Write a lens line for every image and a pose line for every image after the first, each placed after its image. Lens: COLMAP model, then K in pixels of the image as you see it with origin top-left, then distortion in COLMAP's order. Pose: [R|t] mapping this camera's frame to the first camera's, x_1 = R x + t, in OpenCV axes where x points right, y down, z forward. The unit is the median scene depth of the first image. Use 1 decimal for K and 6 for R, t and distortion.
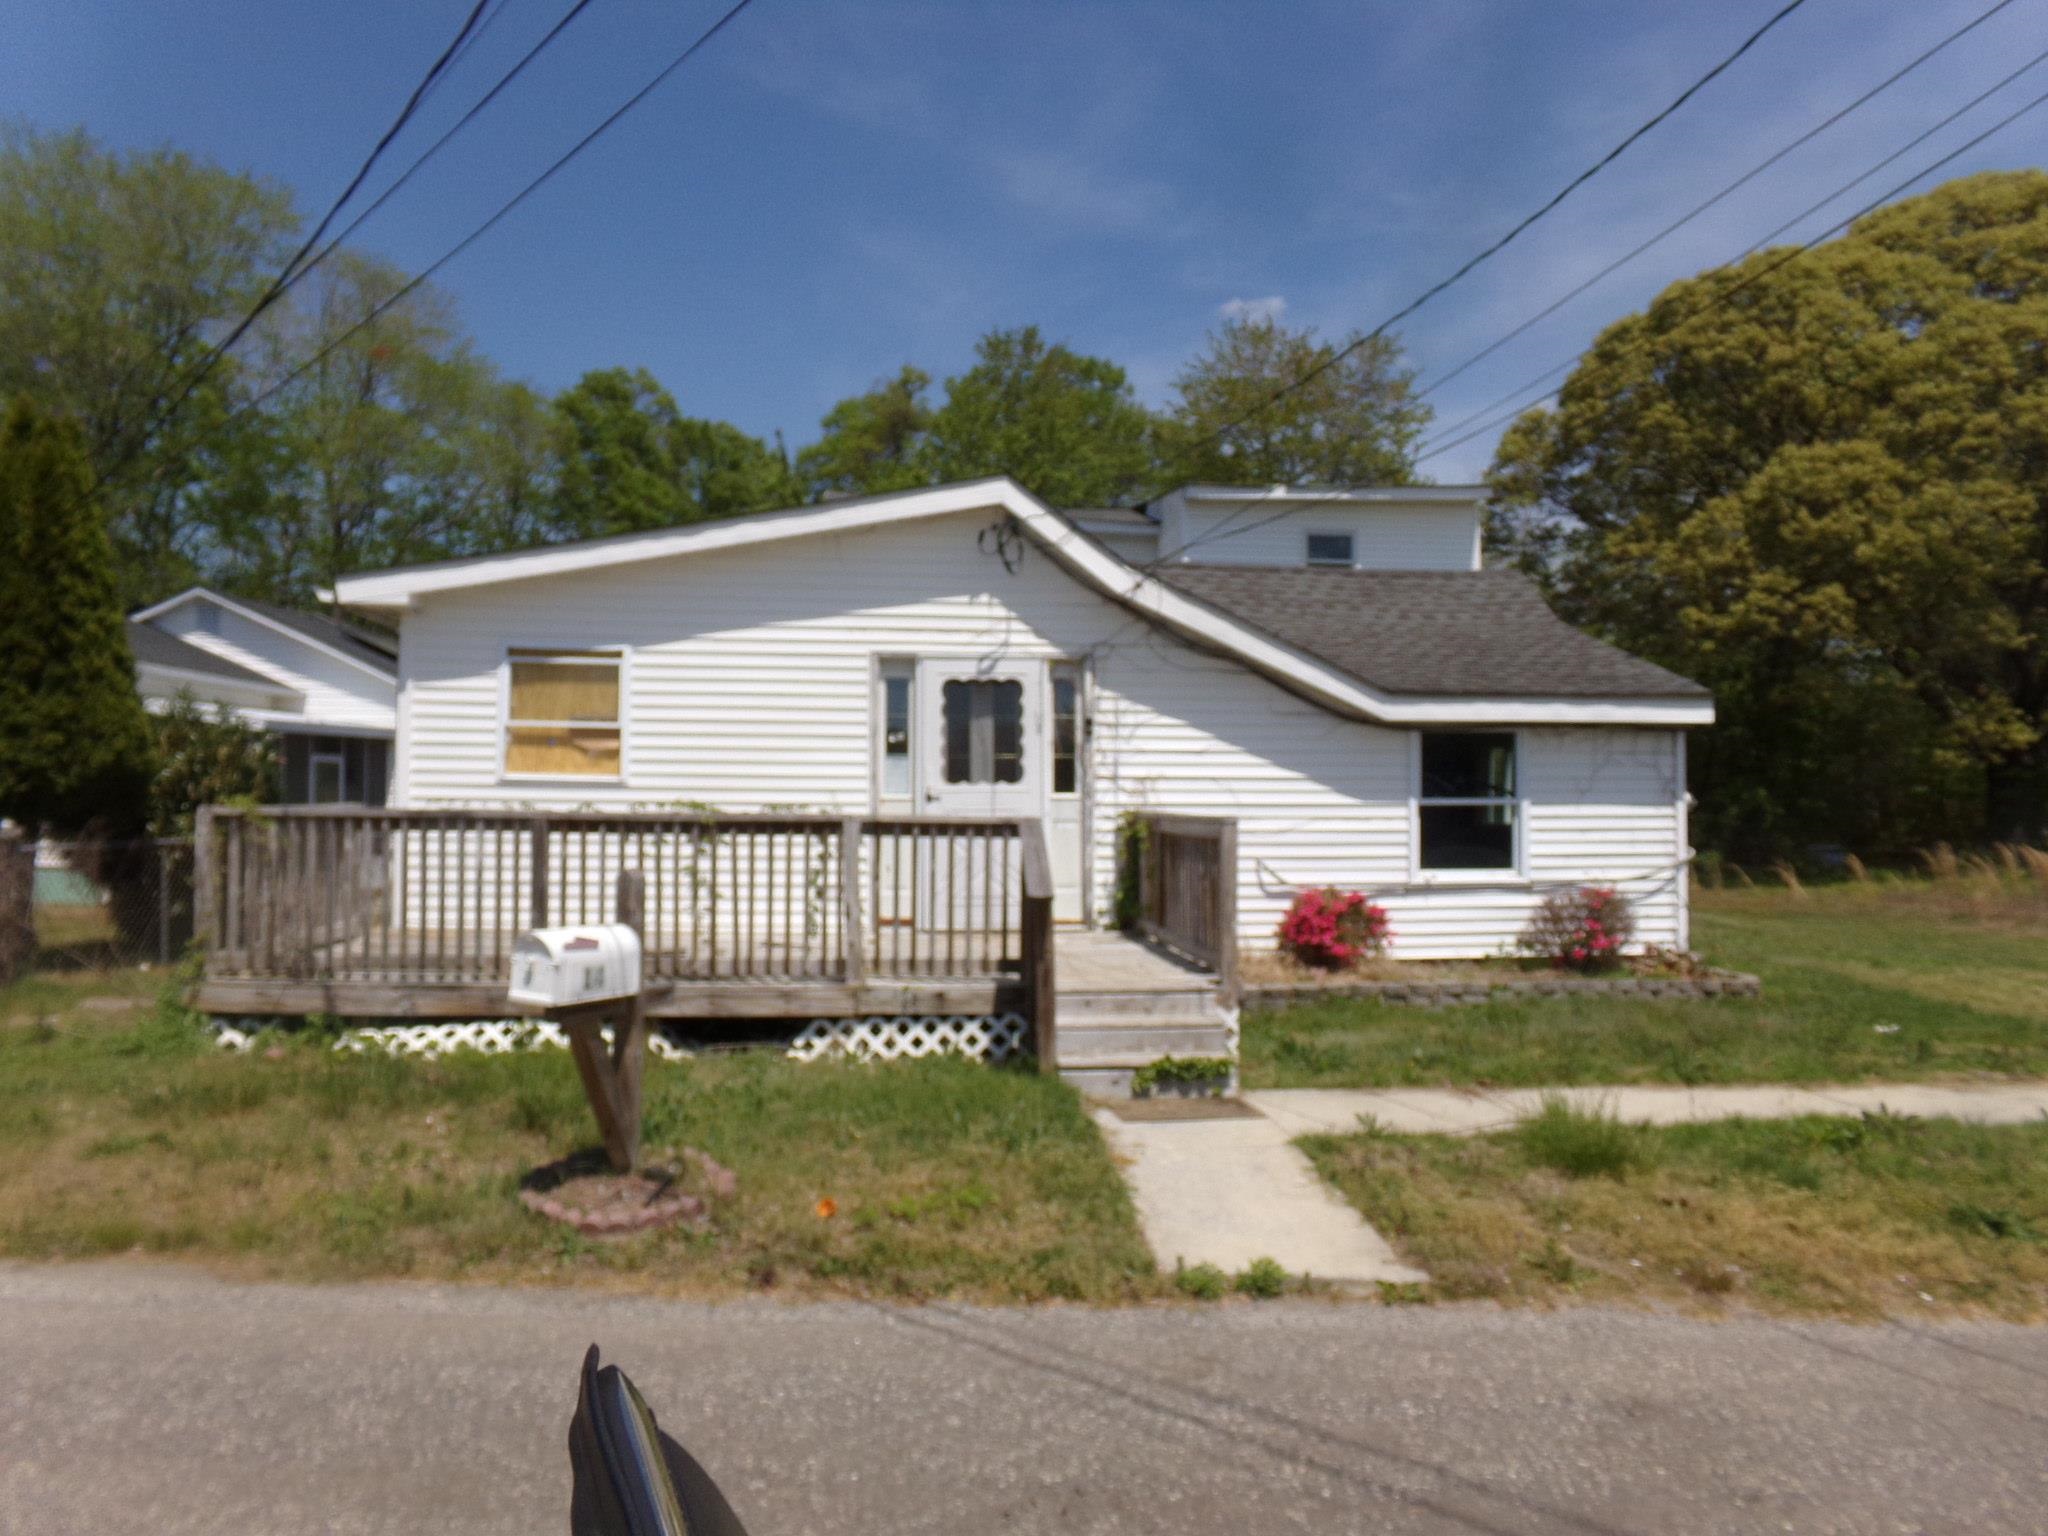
lens RADIAL K [[1335.1, 0, 1024.0], [0, 1335.1, 768.0], [0, 0, 1]] dist [-0.001039, 0.000741]
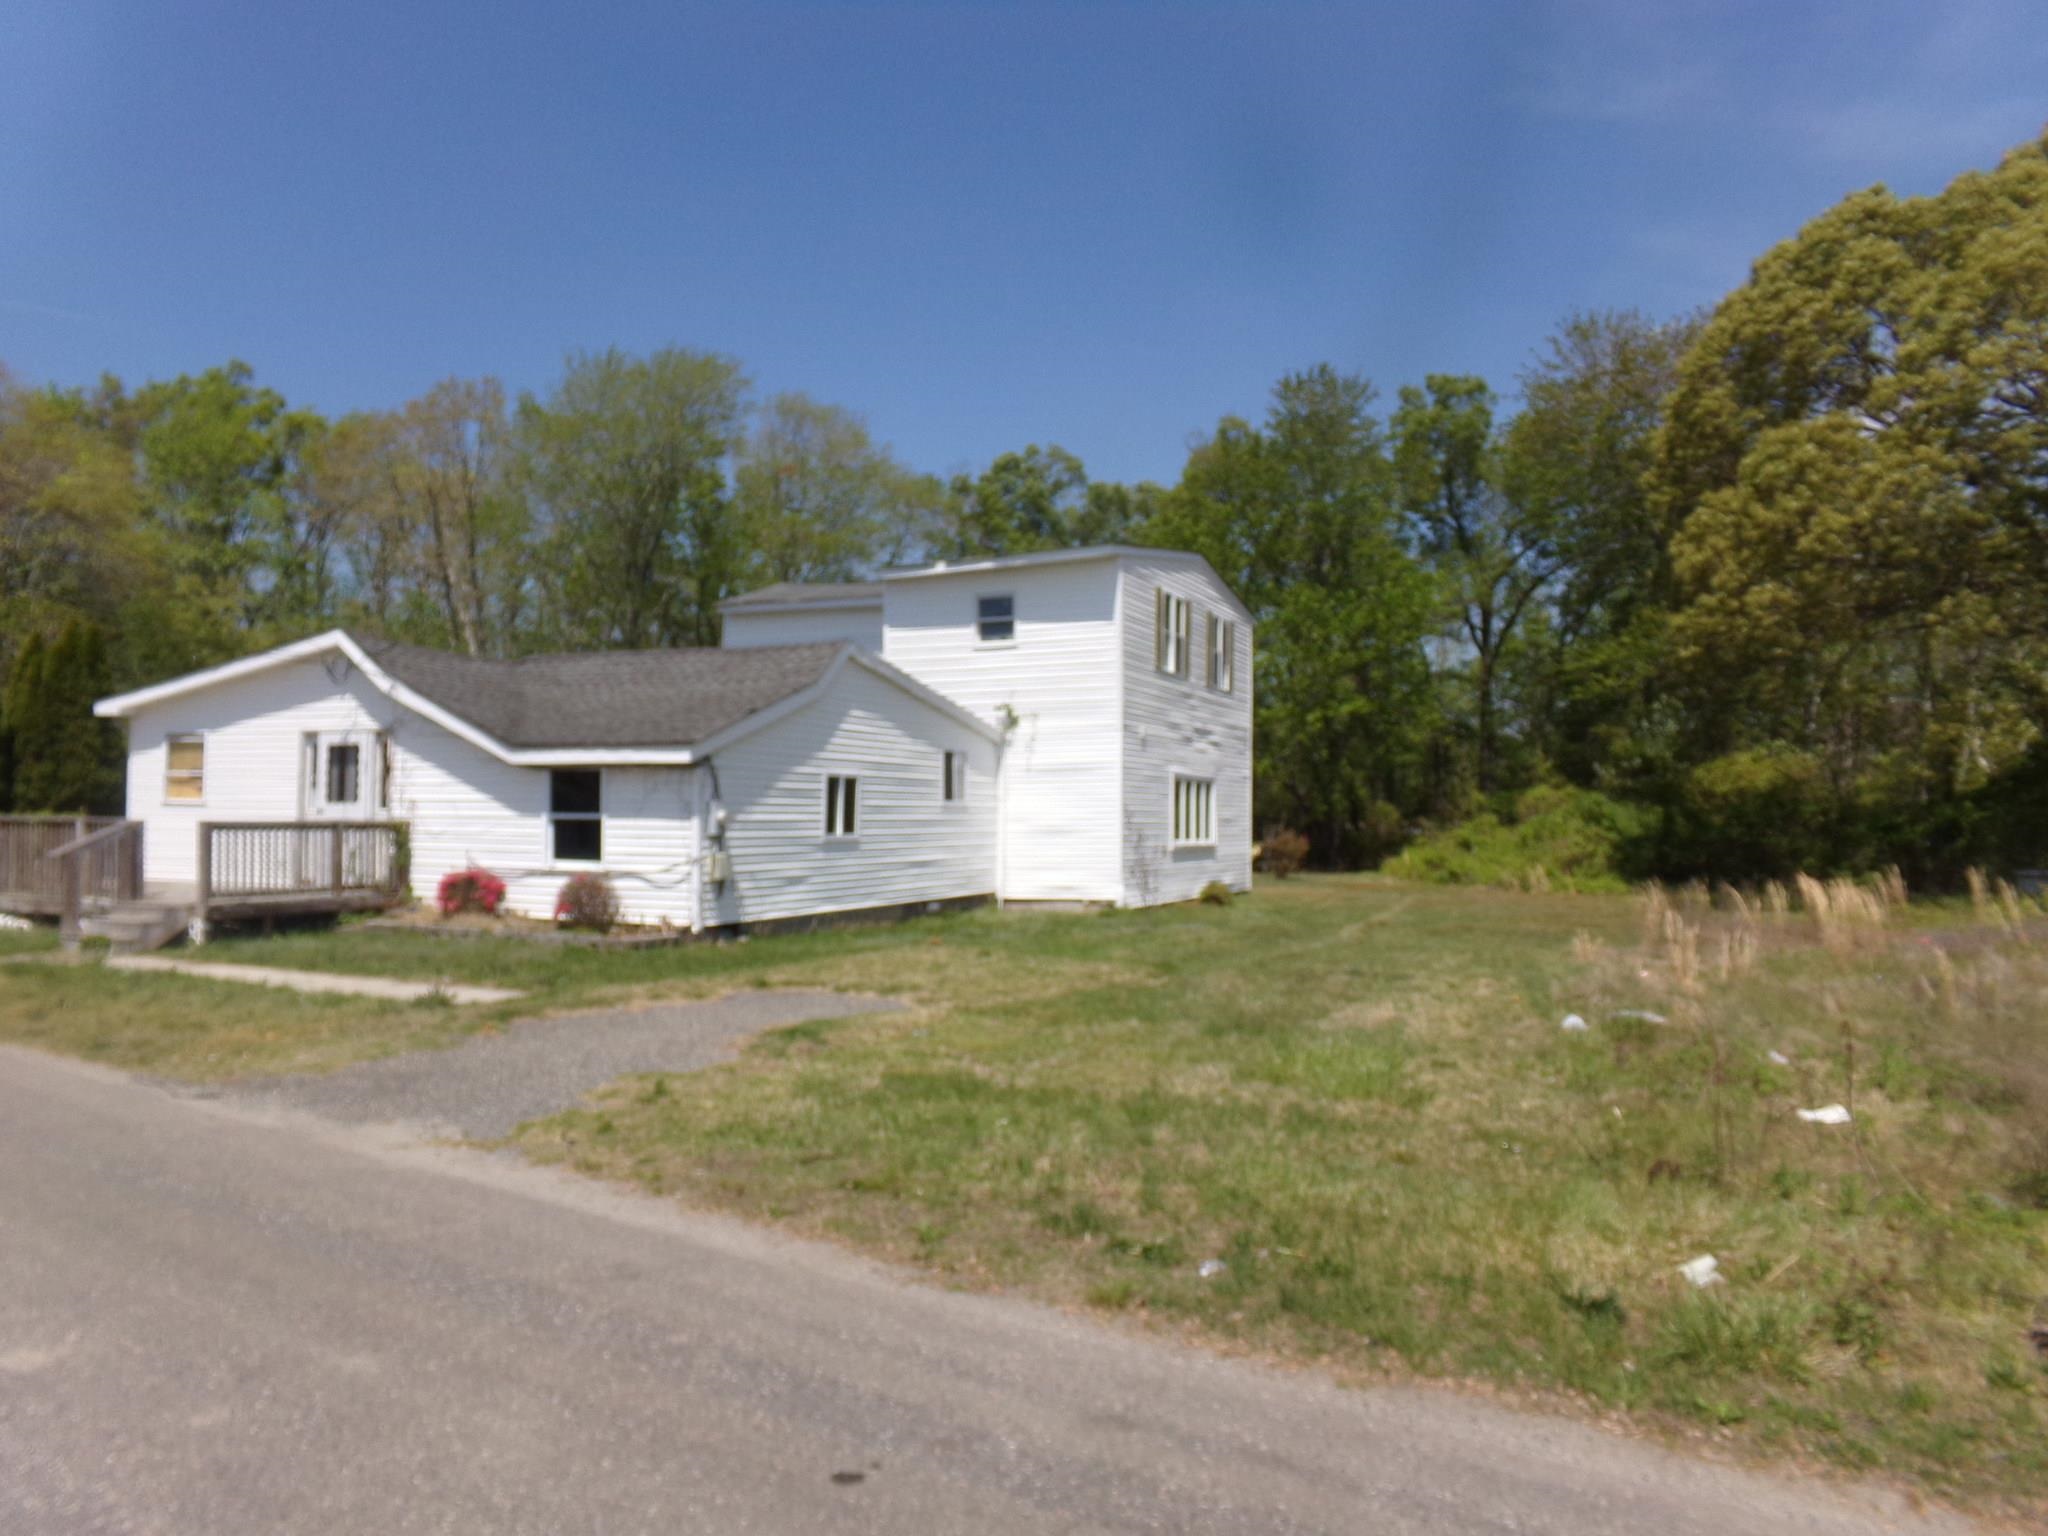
lens RADIAL K [[1394.1, 0, 1024.0], [0, 1394.1, 768.0], [0, 0, 1]] dist [0.020231, 0.006057]
pose [[0.854284, -0.012719, -0.519651, 1.651082], [0.002113, 0.999777, -0.020996, 0.004637], [0.519802, 0.016838, 0.854121, -0.089760]]
